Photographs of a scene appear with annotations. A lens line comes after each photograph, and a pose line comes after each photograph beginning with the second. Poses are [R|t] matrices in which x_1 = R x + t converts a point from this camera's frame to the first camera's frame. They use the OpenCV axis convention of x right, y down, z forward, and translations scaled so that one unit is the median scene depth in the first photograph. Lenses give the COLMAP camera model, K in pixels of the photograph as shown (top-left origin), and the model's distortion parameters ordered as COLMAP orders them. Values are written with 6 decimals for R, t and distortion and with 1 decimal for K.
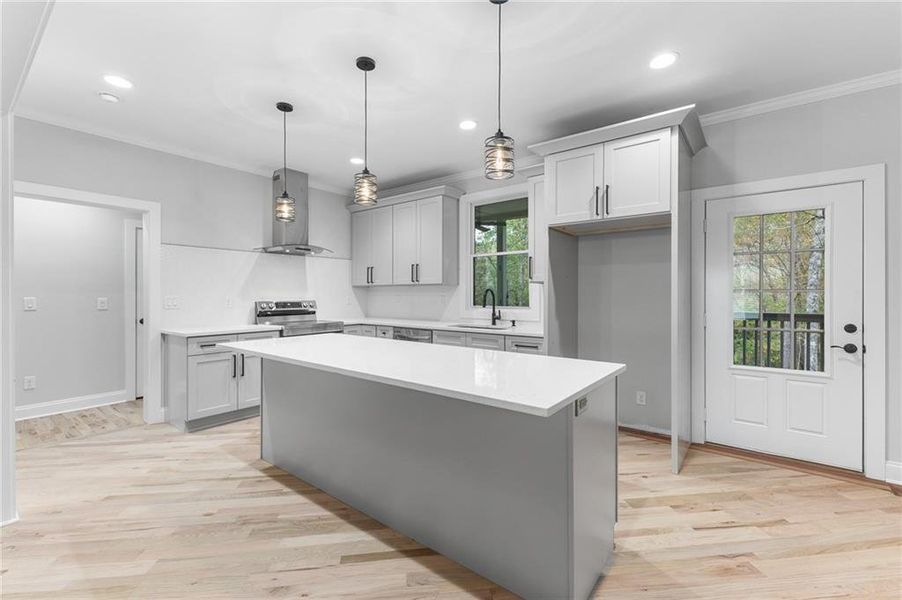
lens RADIAL K [[390.6, 0, 453.2], [0, 390.6, 295.4], [0, 0, 1]] dist [0.012581, -0.003501]
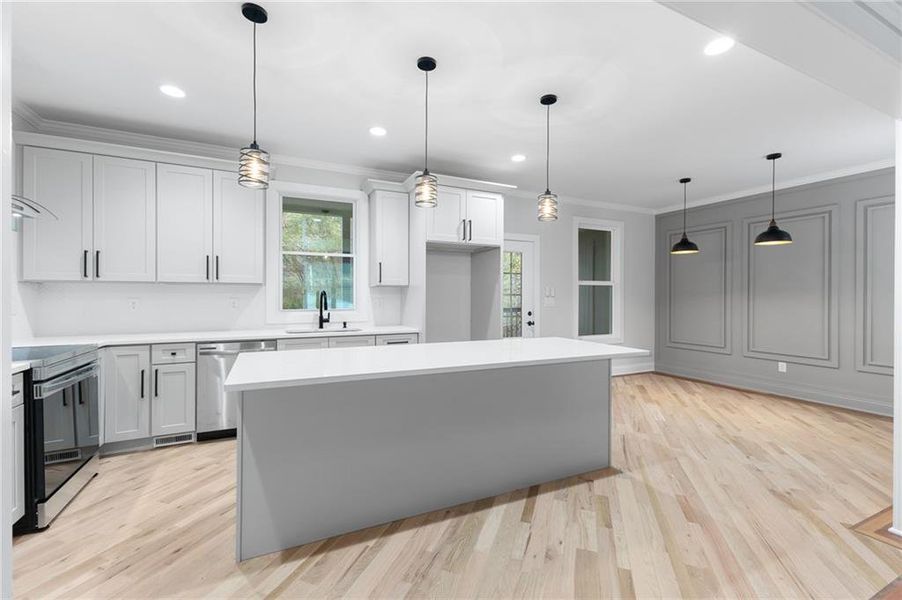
lens RADIAL K [[390.6, 0, 457.5], [0, 390.6, 295.1], [0, 0, 1]] dist [0.012581, -0.003501]
pose [[0.442523, 0.001636, 0.896756, -0.625094], [-0.000882, 0.999999, -0.001389, -0.004785], [-0.896757, -0.000176, 0.442523, 0.286590]]
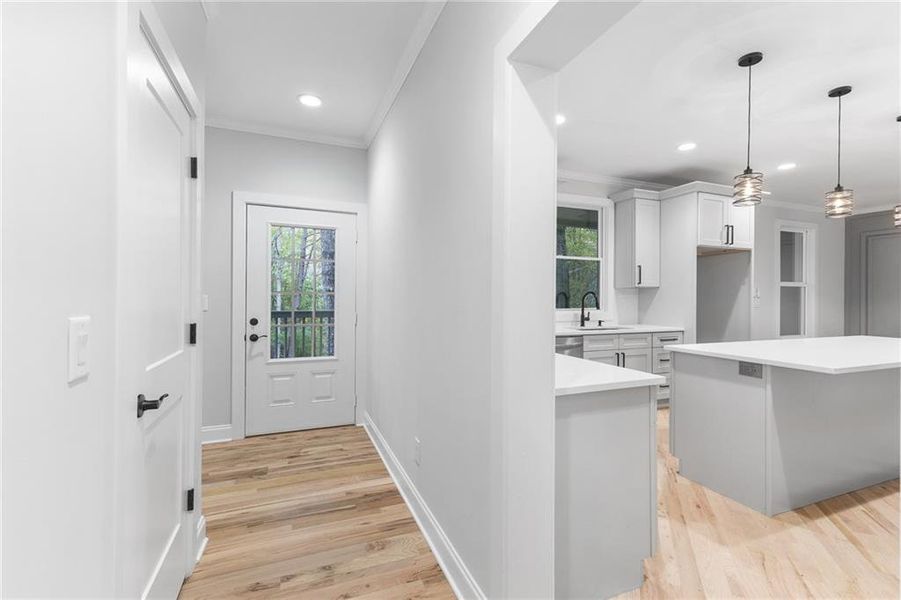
lens RADIAL K [[390.2, 0, 451.6], [0, 390.2, 299.6], [0, 0, 1]] dist [0.012581, -0.003501]
pose [[0.503777, -0.005001, 0.863820, -1.006822], [-0.001771, 0.999975, 0.006822, -0.001989], [-0.863832, -0.004967, 0.503755, 0.801832]]
